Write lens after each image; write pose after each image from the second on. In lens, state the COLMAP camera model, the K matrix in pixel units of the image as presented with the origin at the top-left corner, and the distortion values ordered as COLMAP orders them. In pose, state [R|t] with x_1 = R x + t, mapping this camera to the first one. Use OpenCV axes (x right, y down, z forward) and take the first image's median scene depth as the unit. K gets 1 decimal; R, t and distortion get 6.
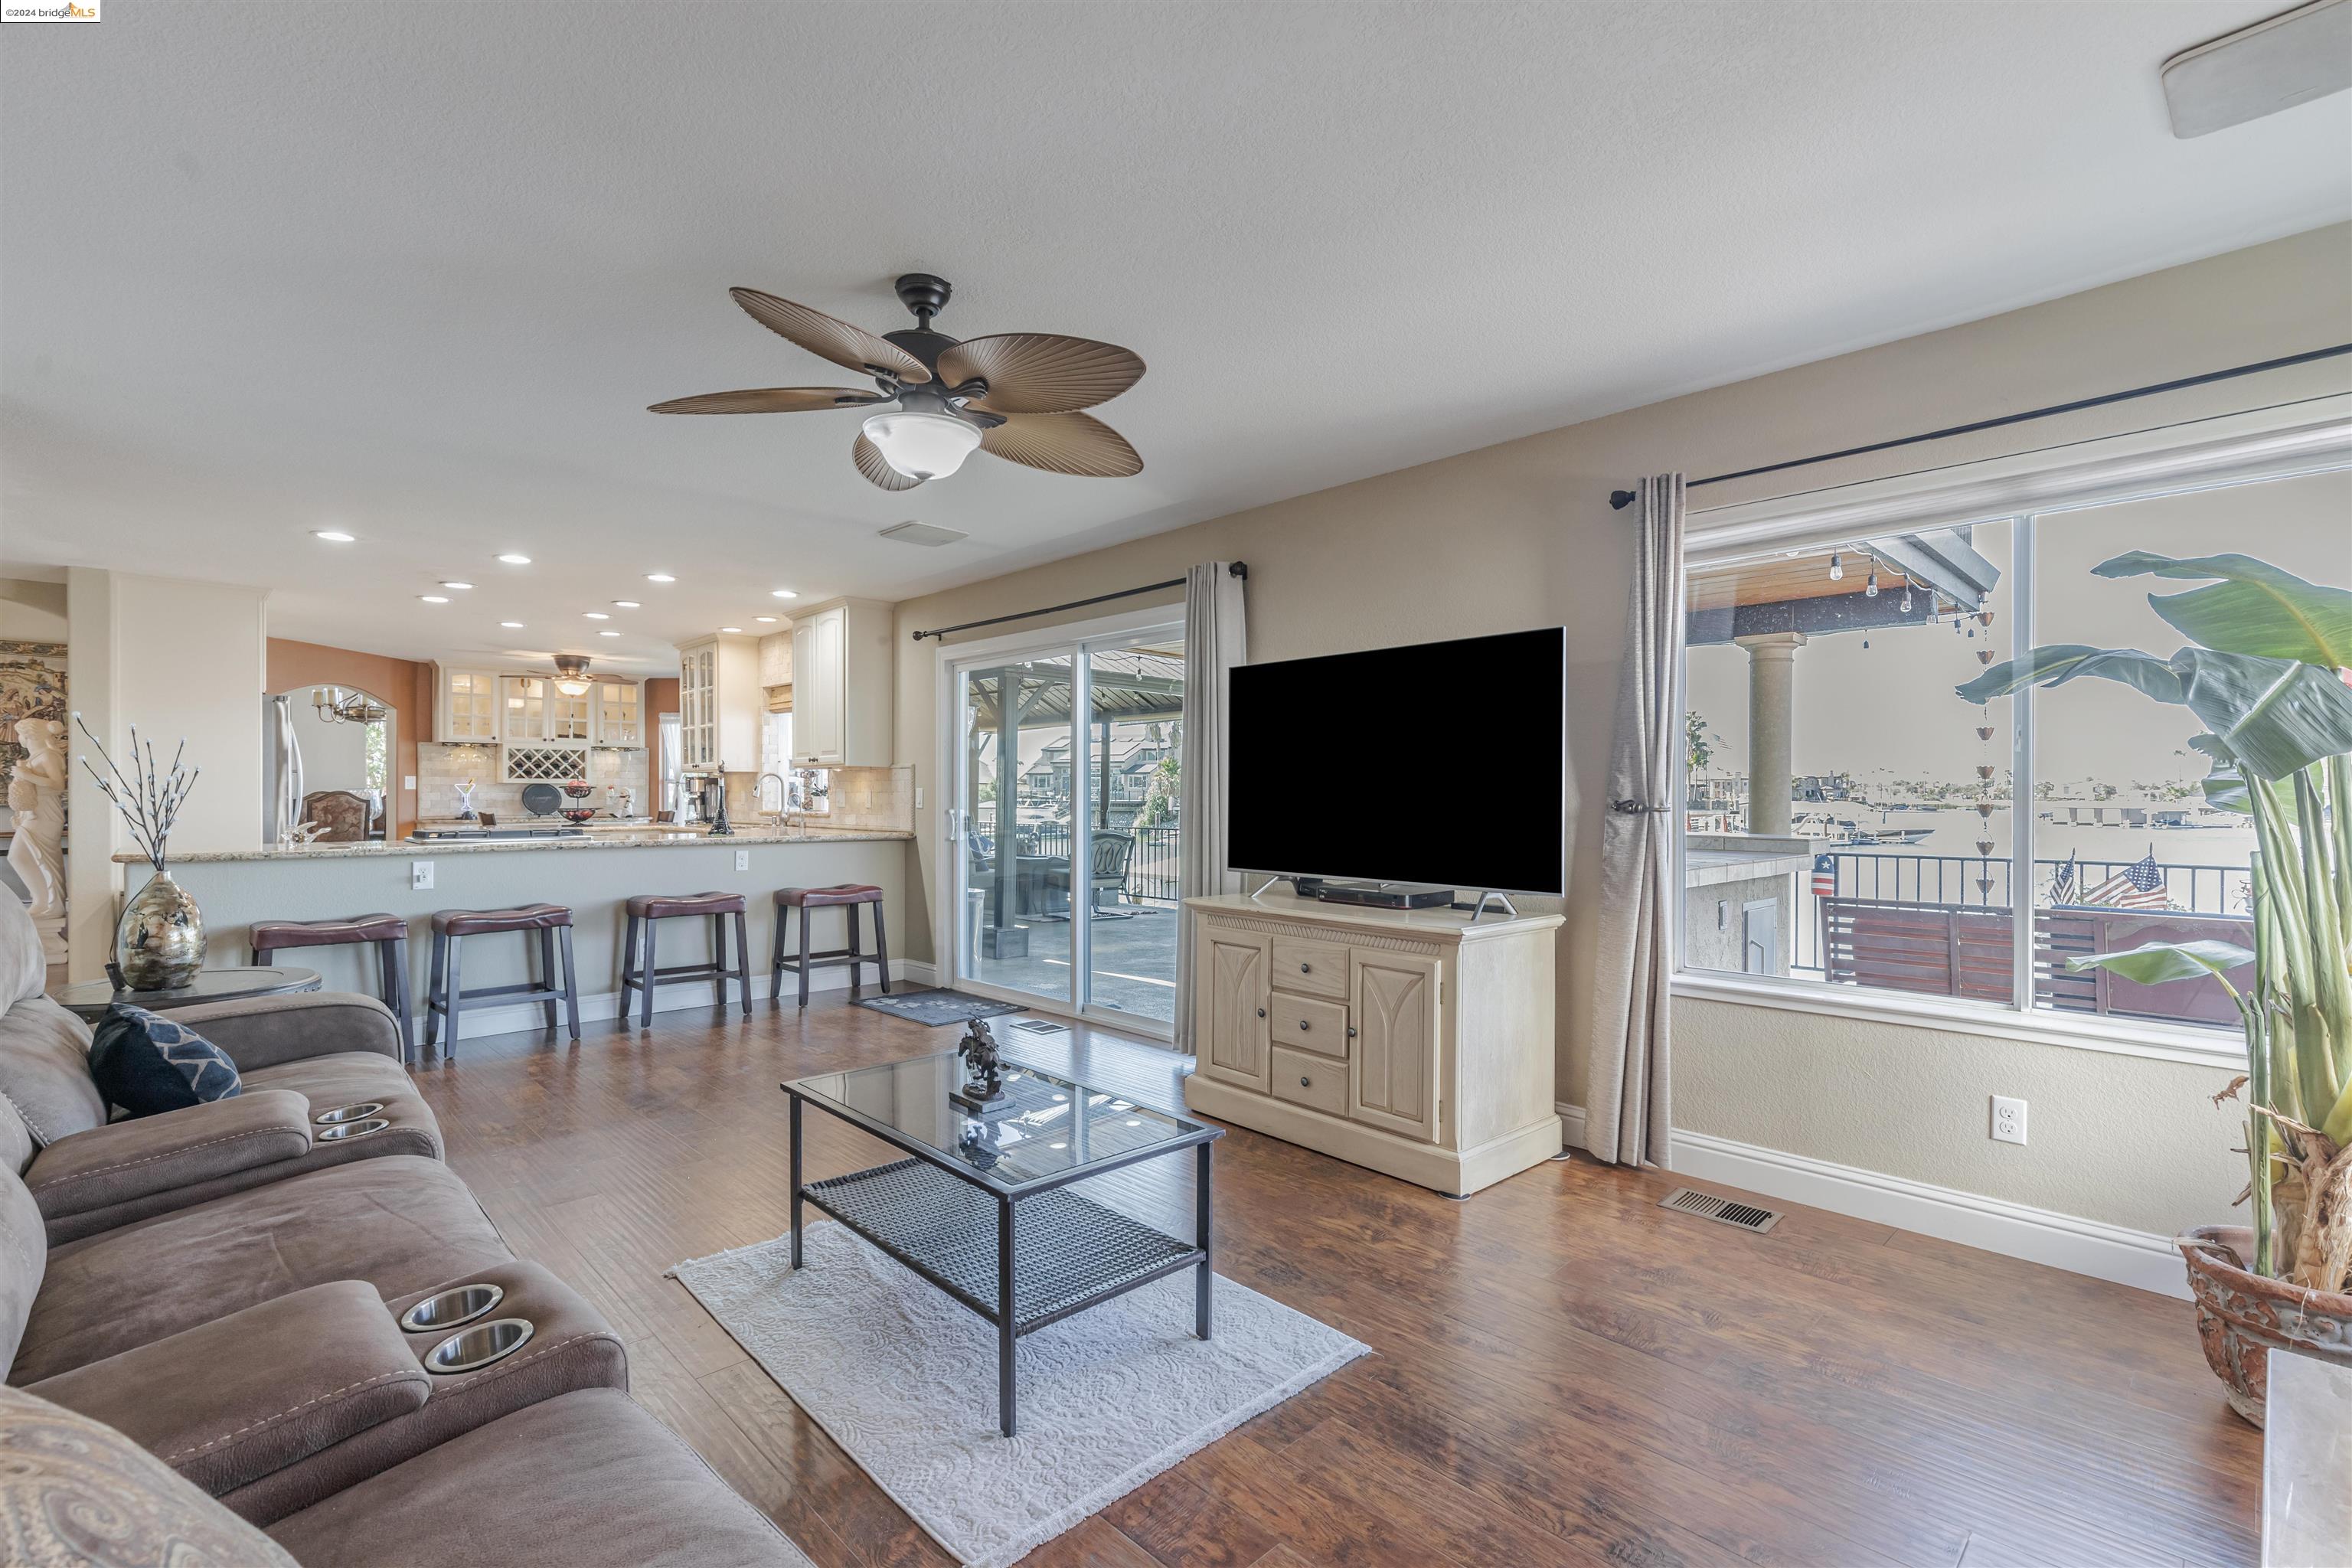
lens RADIAL K [[1054.4, 0, 1155.9], [0, 1054.4, 794.5], [0, 0, 1]] dist [0.006459, -0.000835]
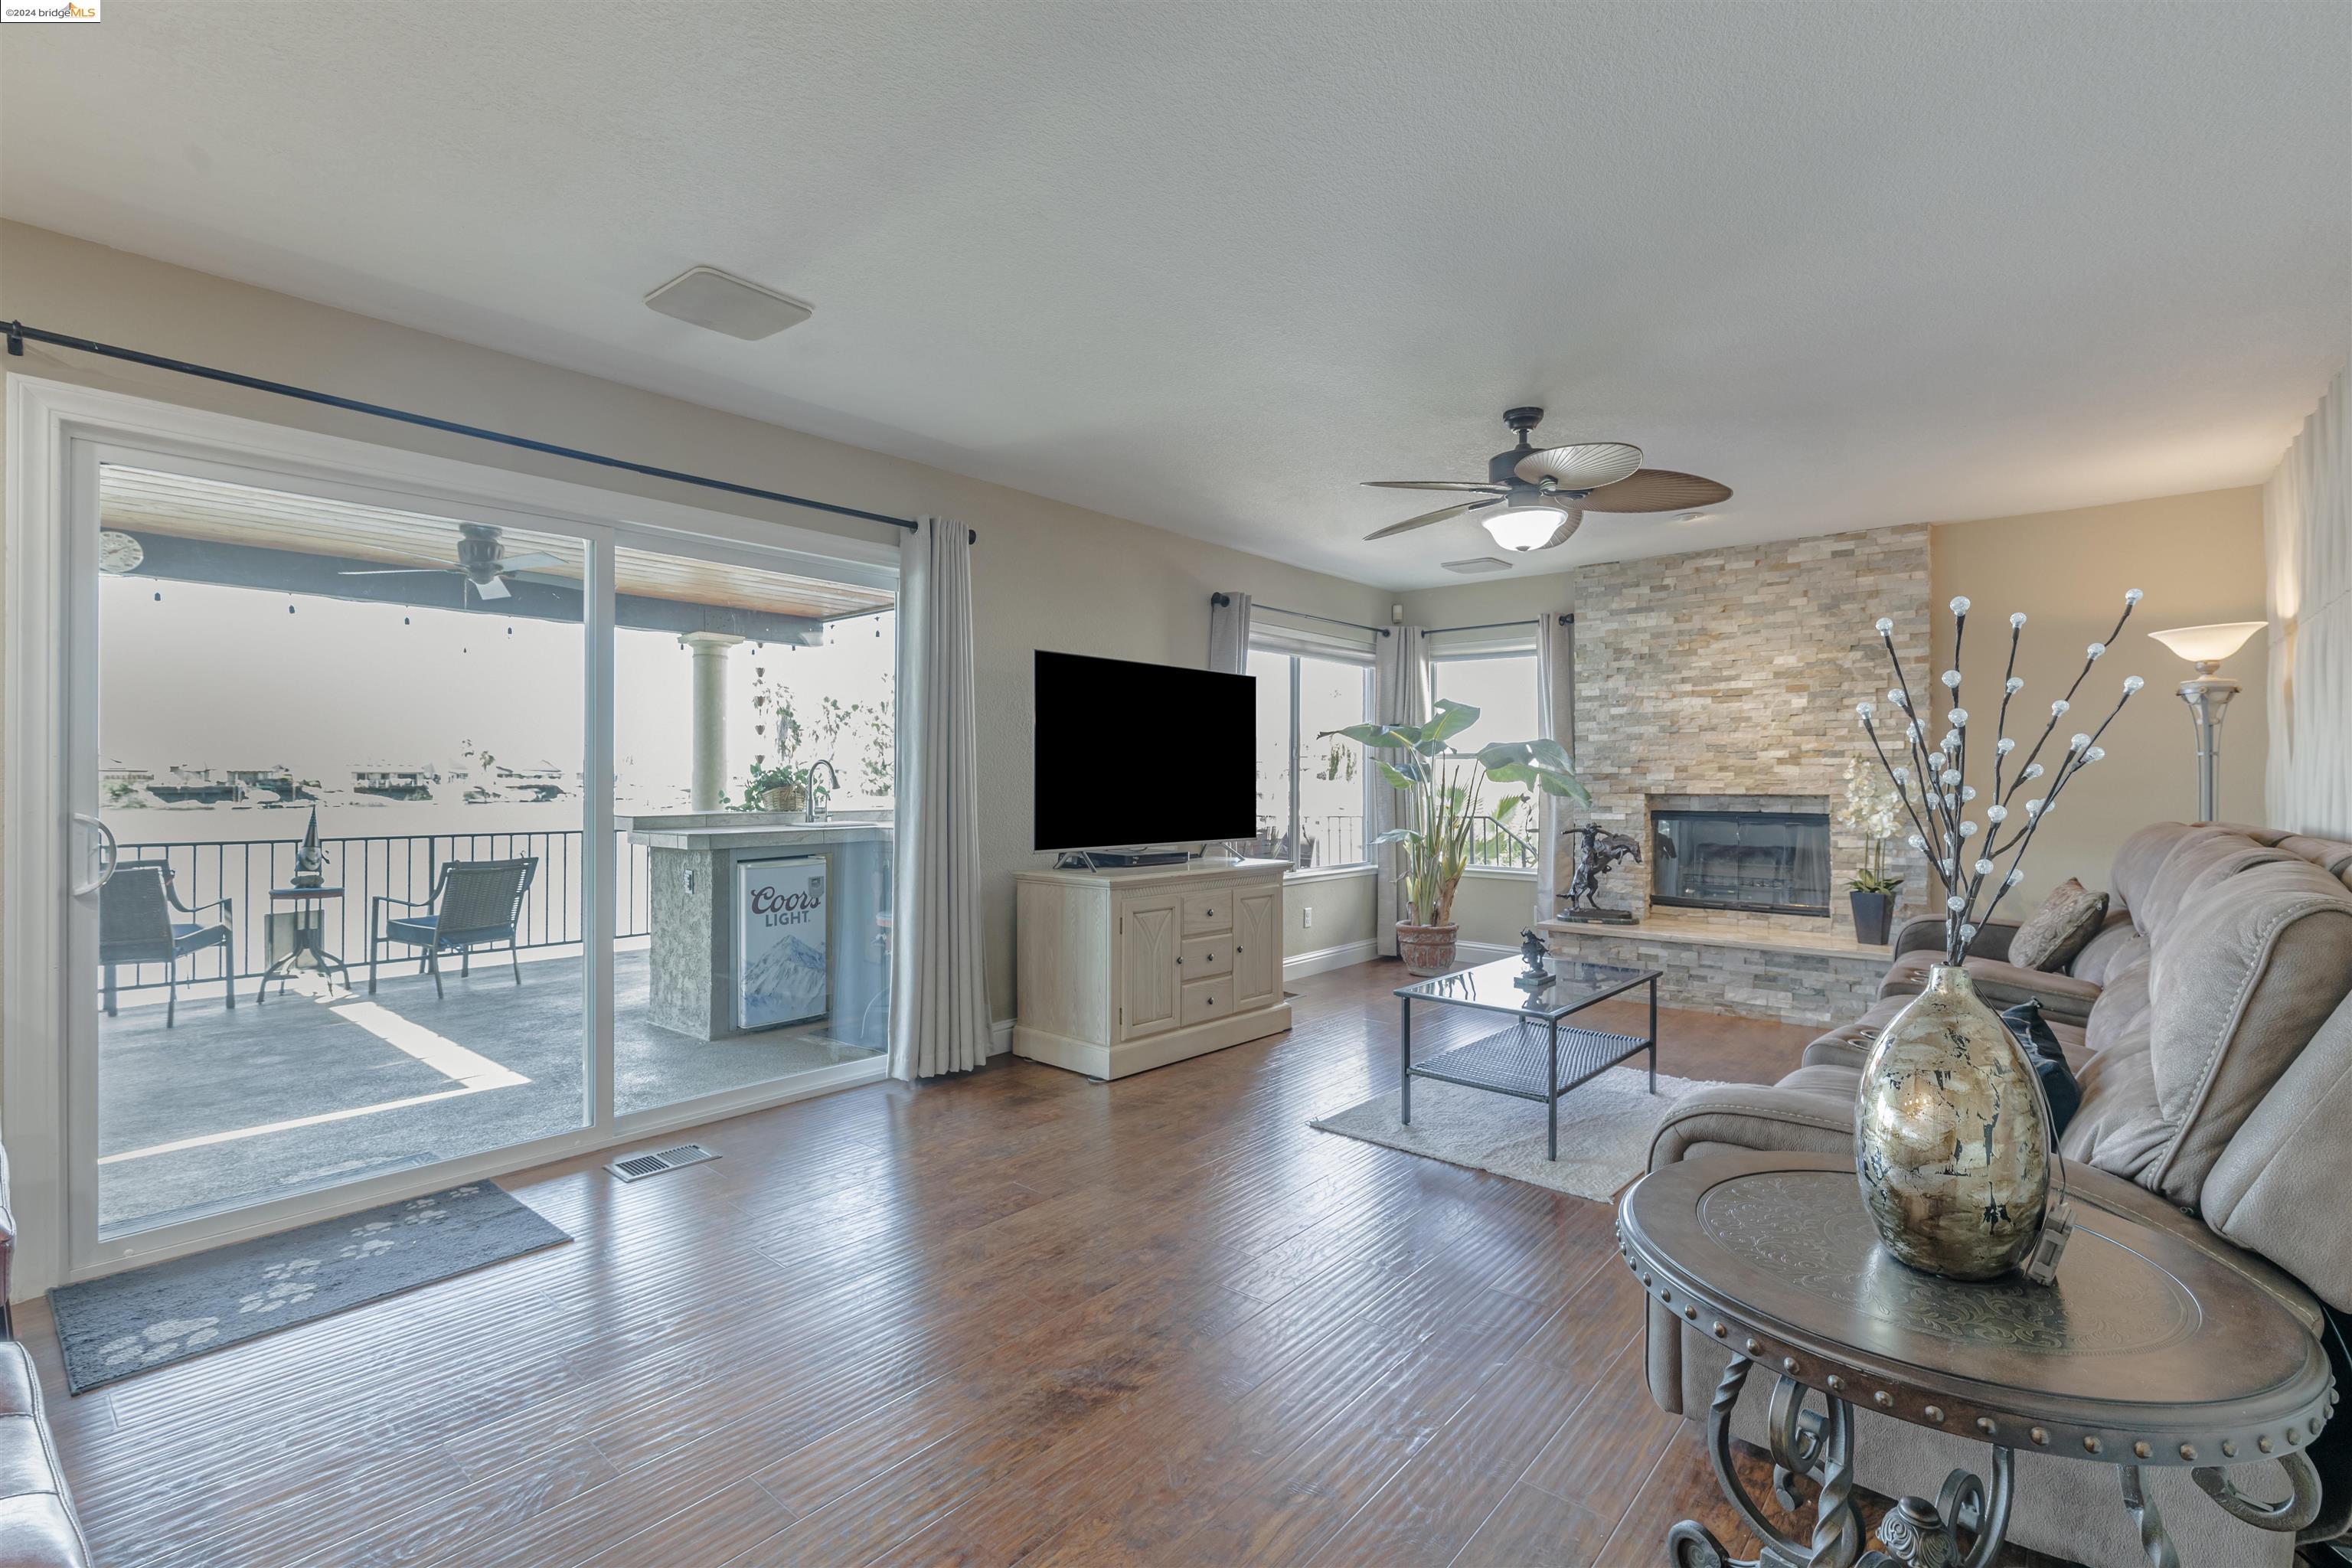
lens RADIAL K [[1054.4, 0, 1186.3], [0, 1054.4, 777.7], [0, 0, 1]] dist [0.006459, -0.000835]
pose [[-0.101908, -0.000513, 0.994794, -1.055575], [-0.003497, 0.999994, 0.000158, -0.000715], [-0.994788, -0.003462, -0.101909, 1.077487]]
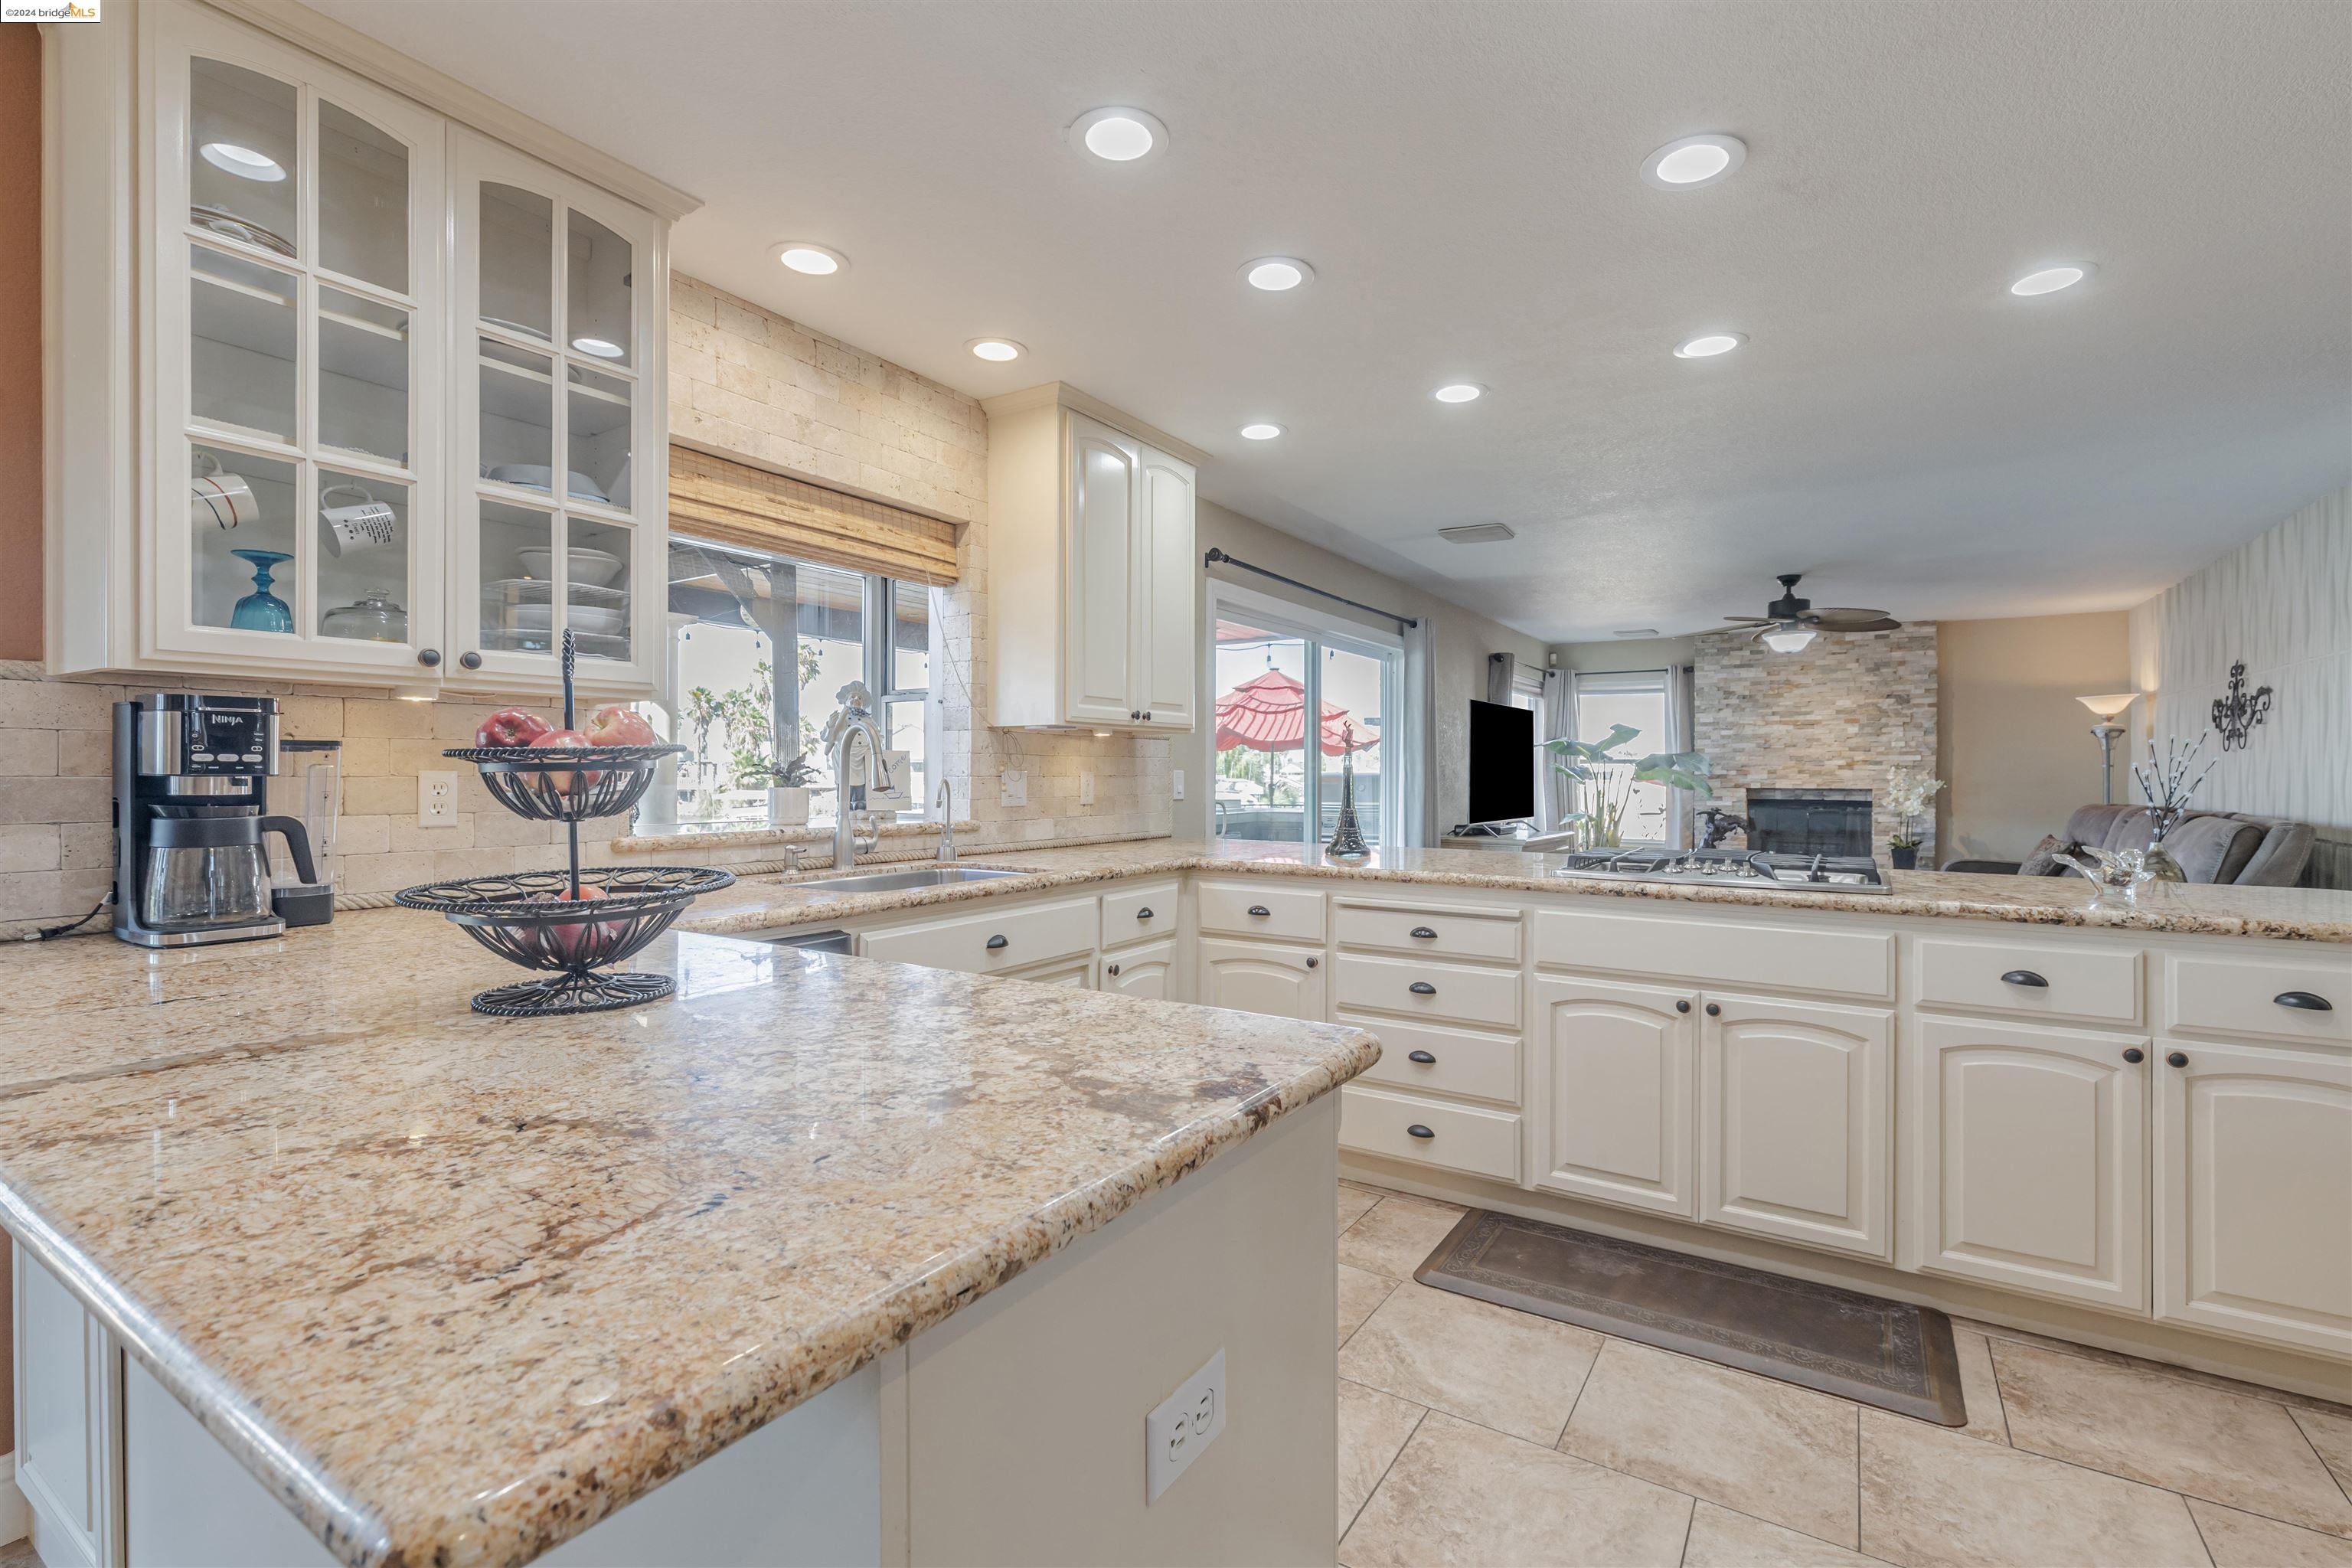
lens RADIAL K [[1054.4, 0, 1177.4], [0, 1054.4, 781.9], [0, 0, 1]] dist [0.006459, -0.000835]
pose [[-0.235261, -0.011397, 0.971865, -1.830440], [-0.005490, 0.999931, 0.010397, -0.015363], [-0.971917, -0.002889, -0.235308, 2.530029]]
